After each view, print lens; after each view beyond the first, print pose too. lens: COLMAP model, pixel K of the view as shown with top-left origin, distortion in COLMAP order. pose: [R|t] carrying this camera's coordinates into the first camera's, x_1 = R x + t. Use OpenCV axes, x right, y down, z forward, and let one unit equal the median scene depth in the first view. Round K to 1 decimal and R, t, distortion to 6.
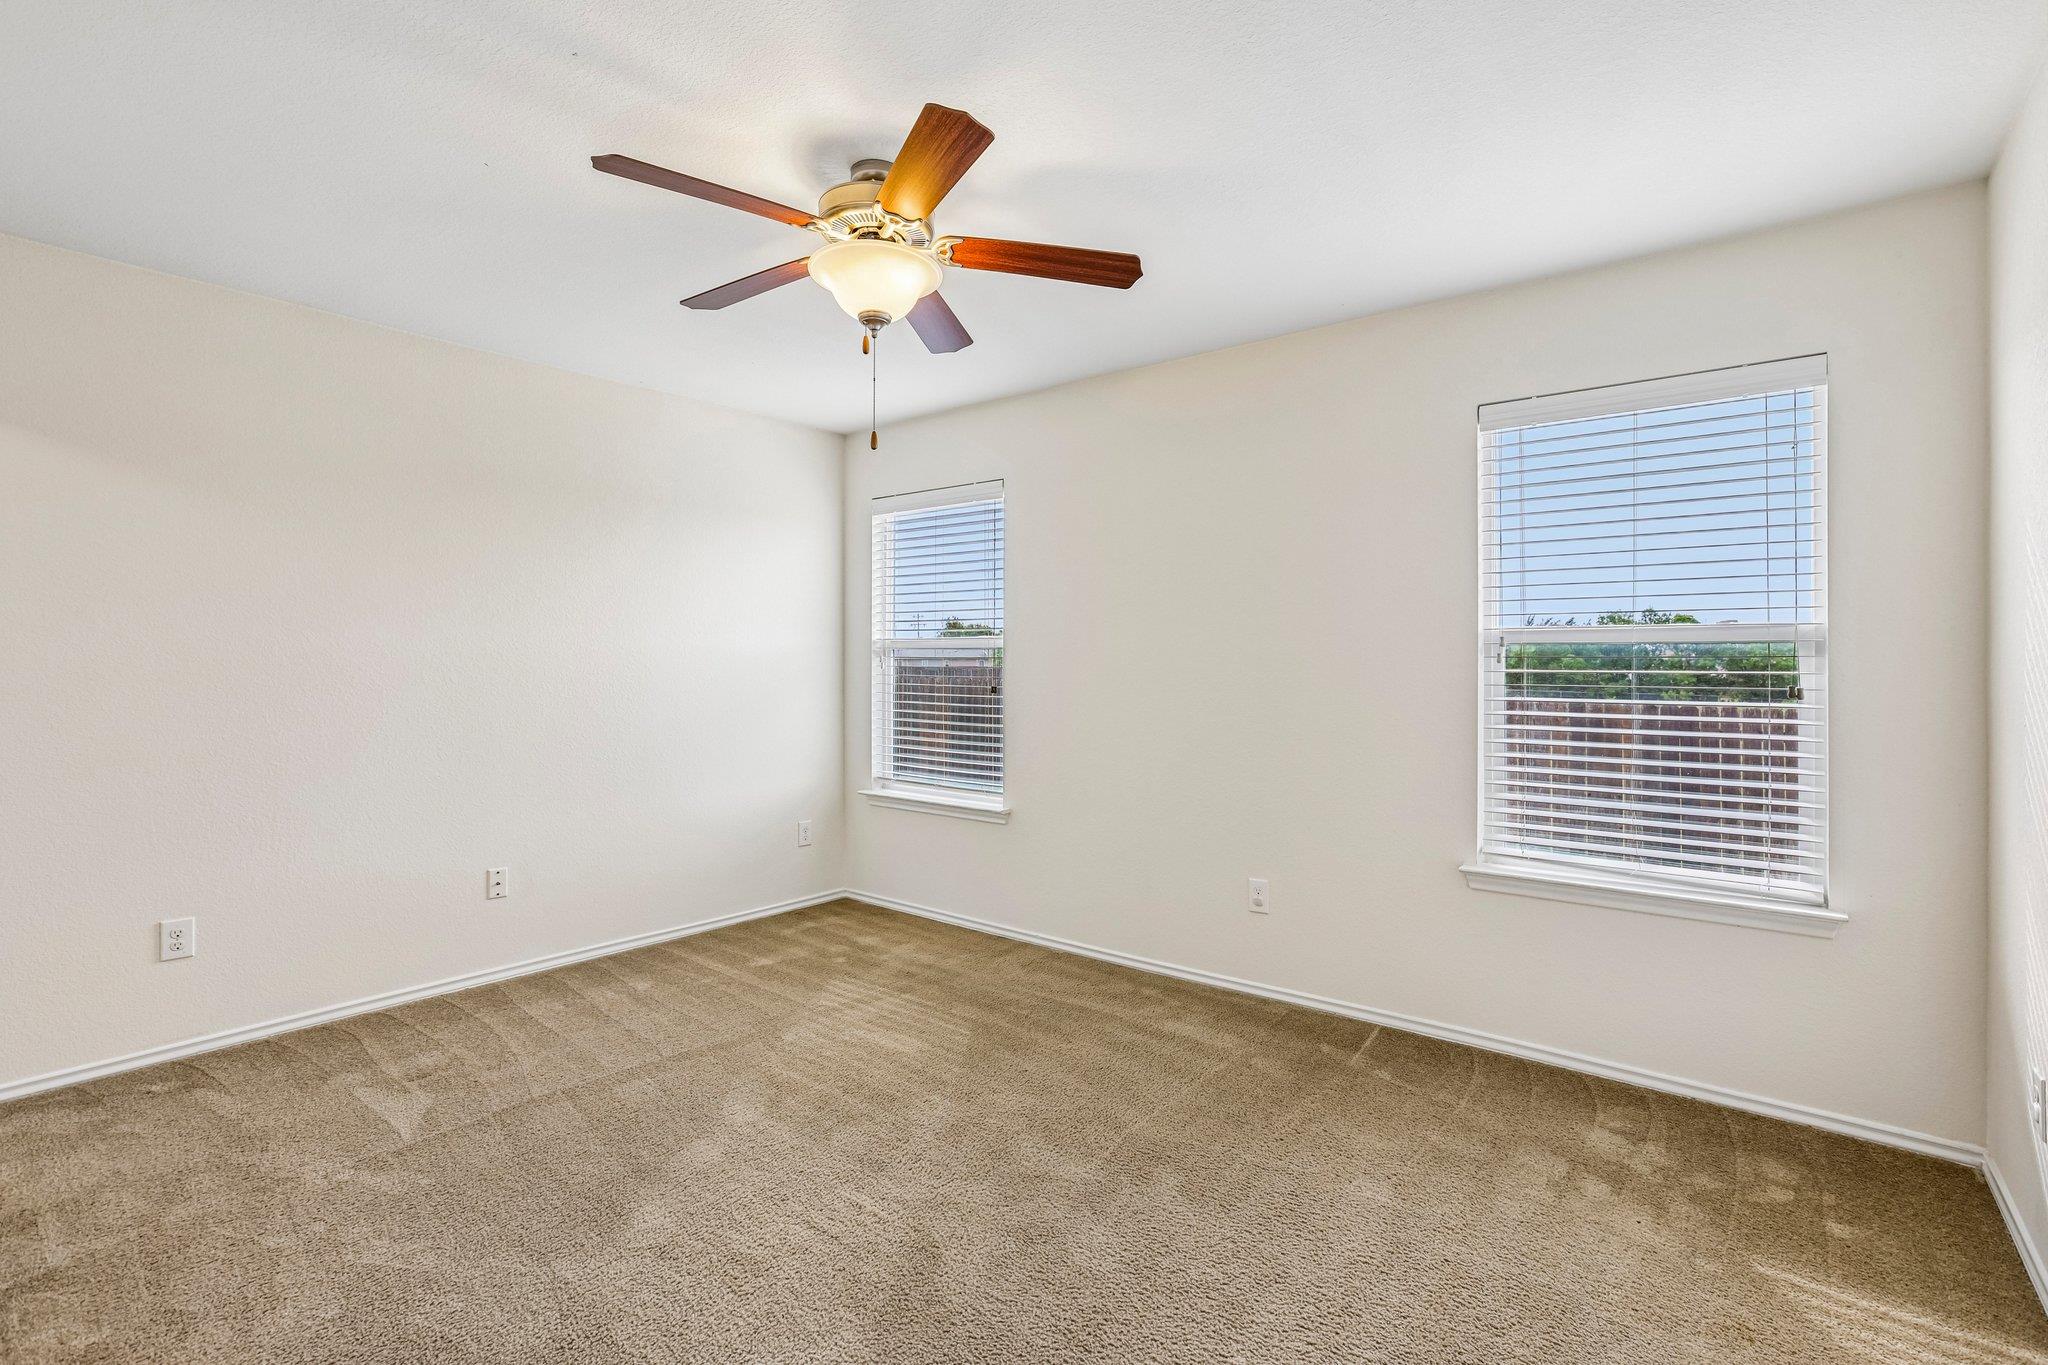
lens RADIAL K [[936.8, 0, 1033.3], [0, 936.8, 674.3], [0, 0, 1]] dist [-0.033850, 0.011262]
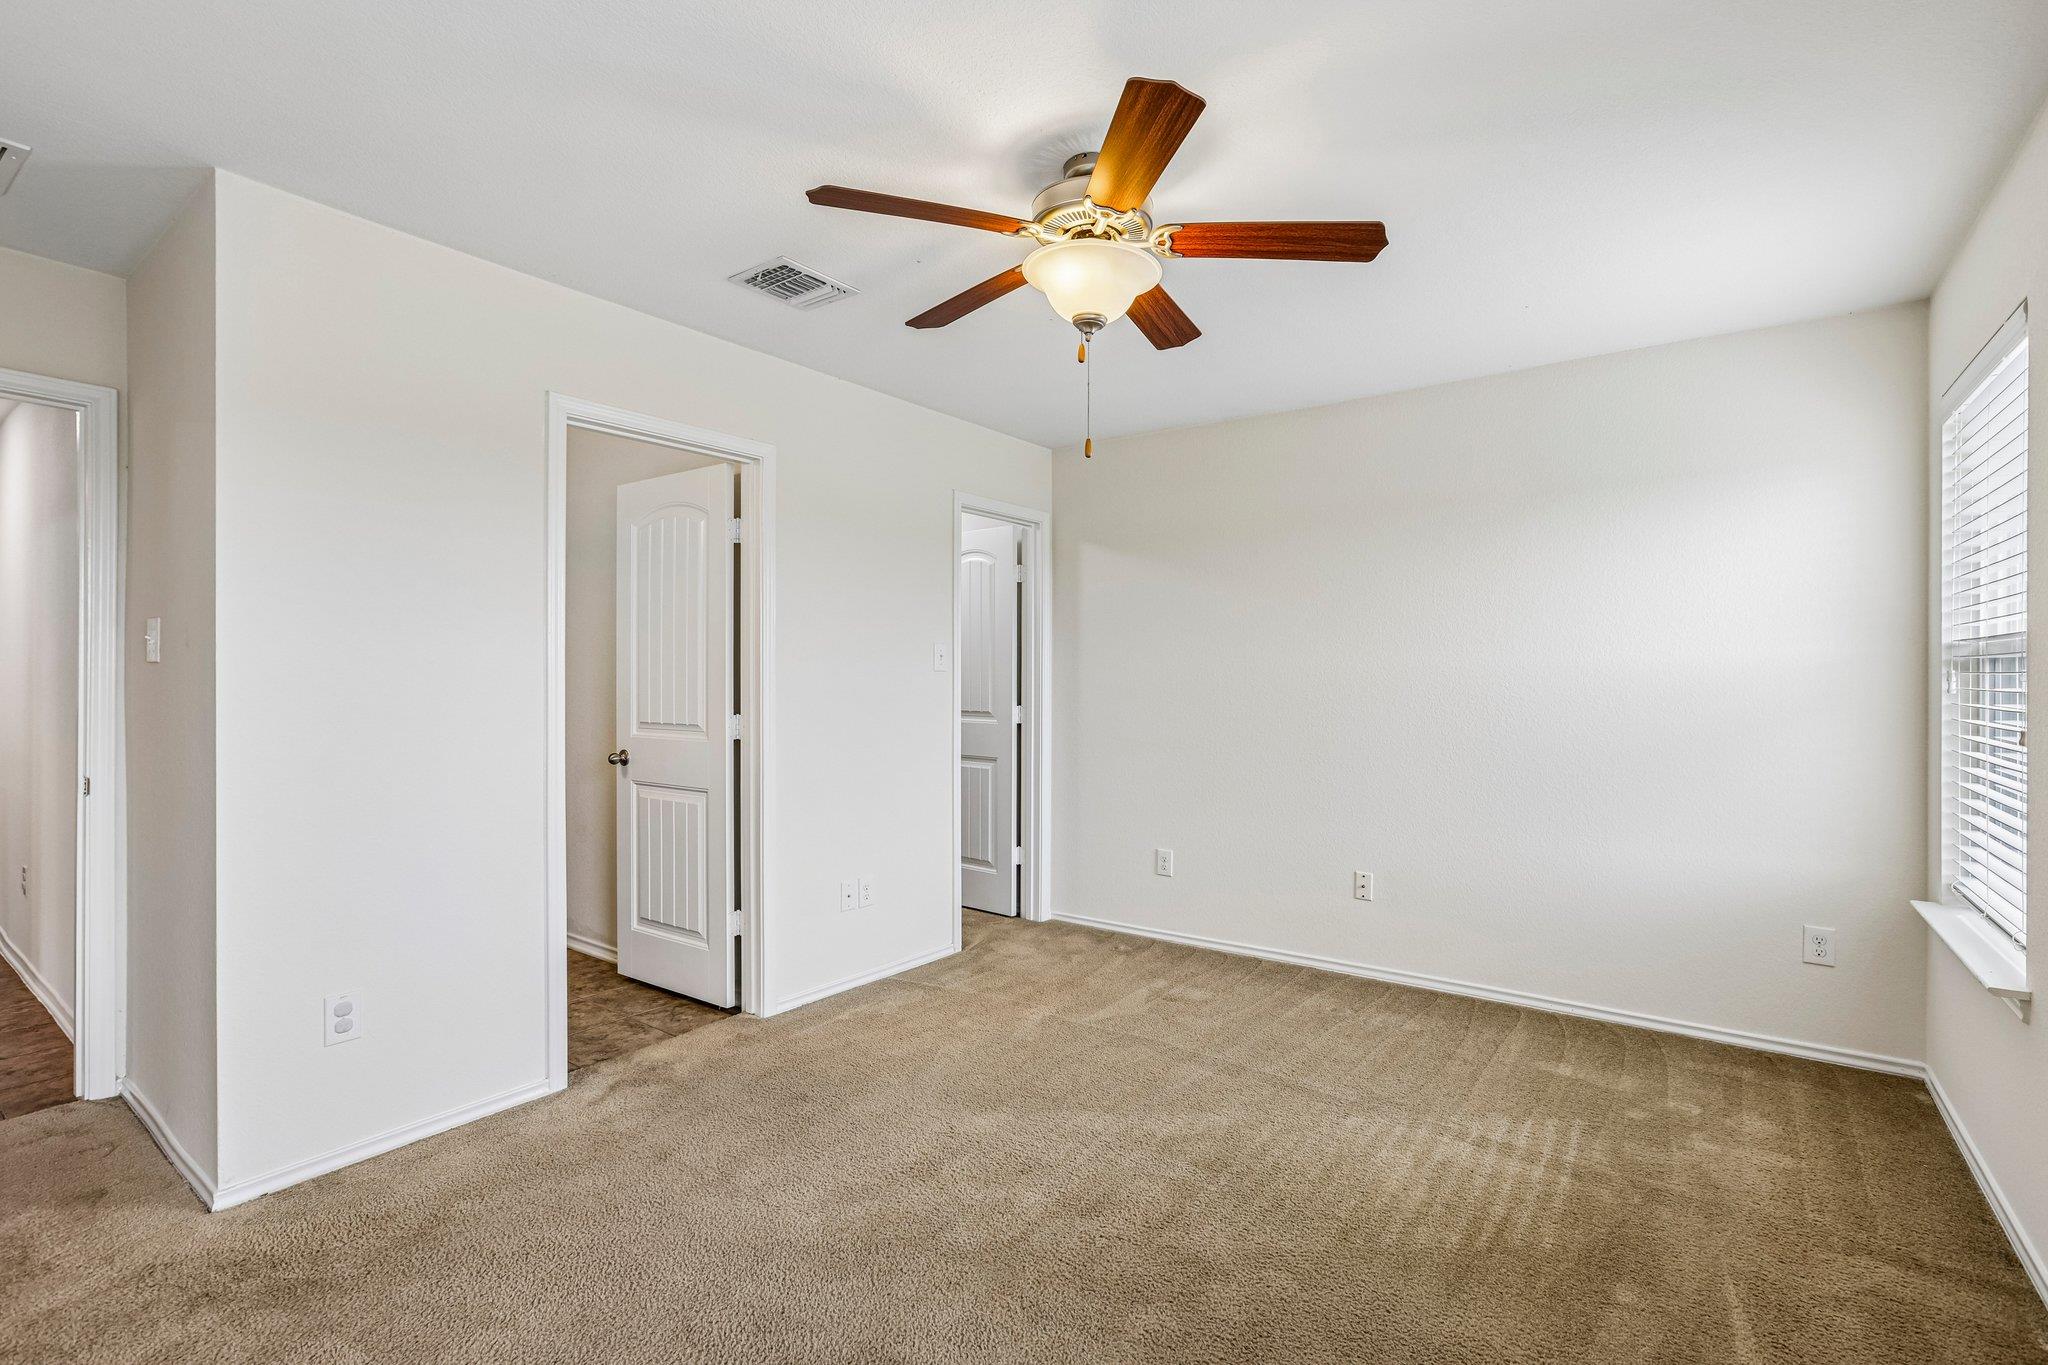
lens RADIAL K [[931.9, 0, 1028.3], [0, 931.9, 680.6], [0, 0, 1]] dist [-0.041551, 0.022626]
pose [[0.039816, -0.003507, -0.999201, 0.494213], [-0.012940, 0.999908, -0.004025, -0.004556], [0.999123, 0.013090, 0.039766, 0.574310]]
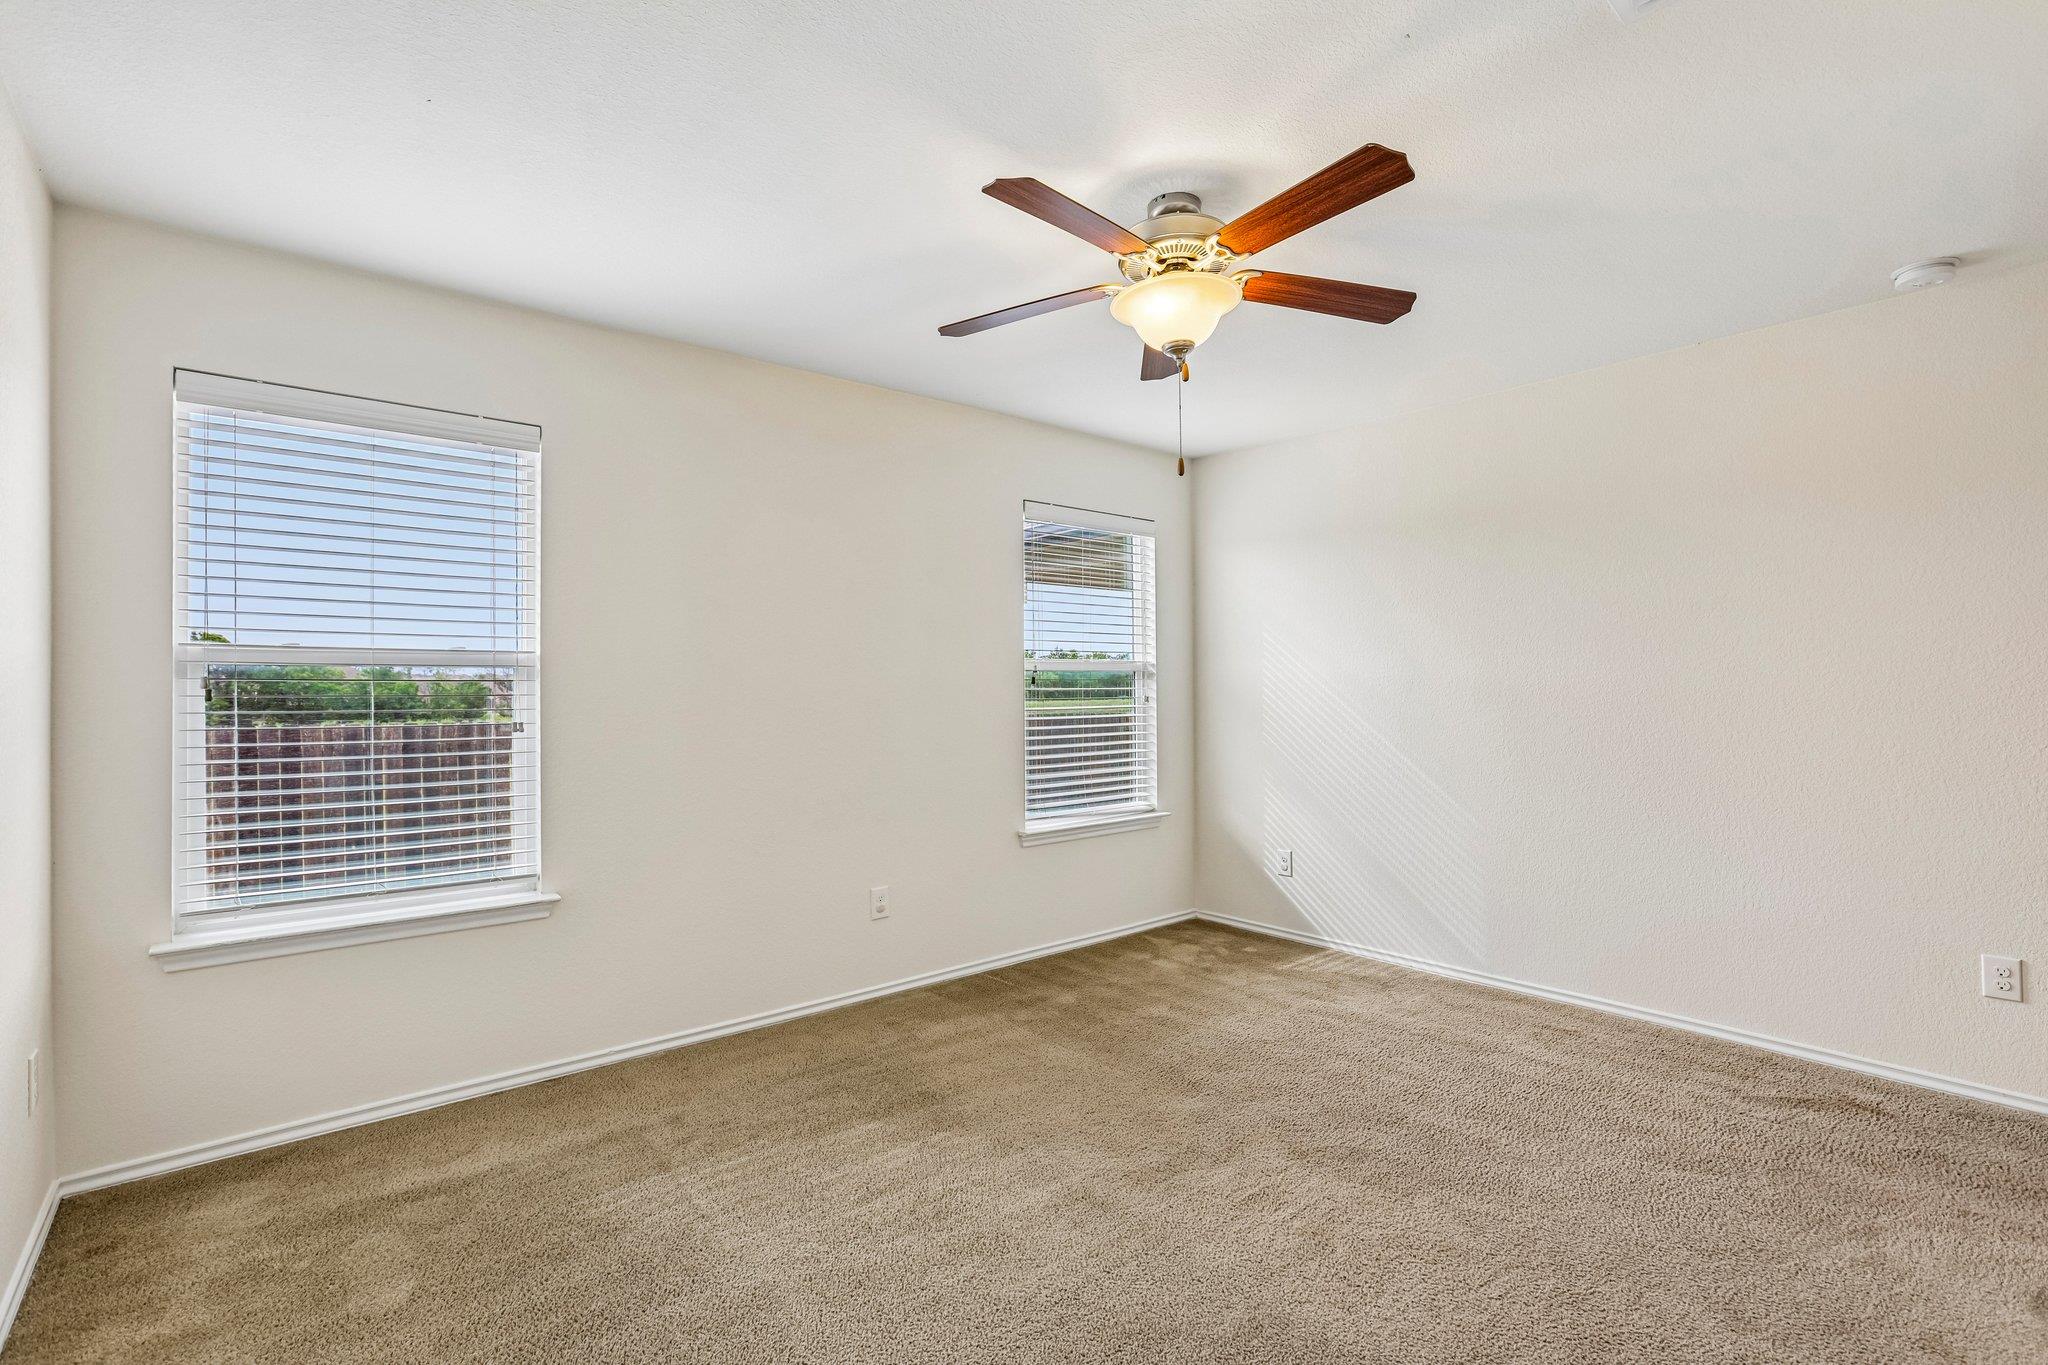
lens RADIAL K [[931.9, 0, 1028.3], [0, 931.9, 680.6], [0, 0, 1]] dist [-0.041551, 0.022626]
pose [[0.197431, 0.001506, 0.980316, -0.762876], [0.016735, 0.999848, -0.004907, -0.008912], [-0.980174, 0.017374, 0.197375, 0.613390]]
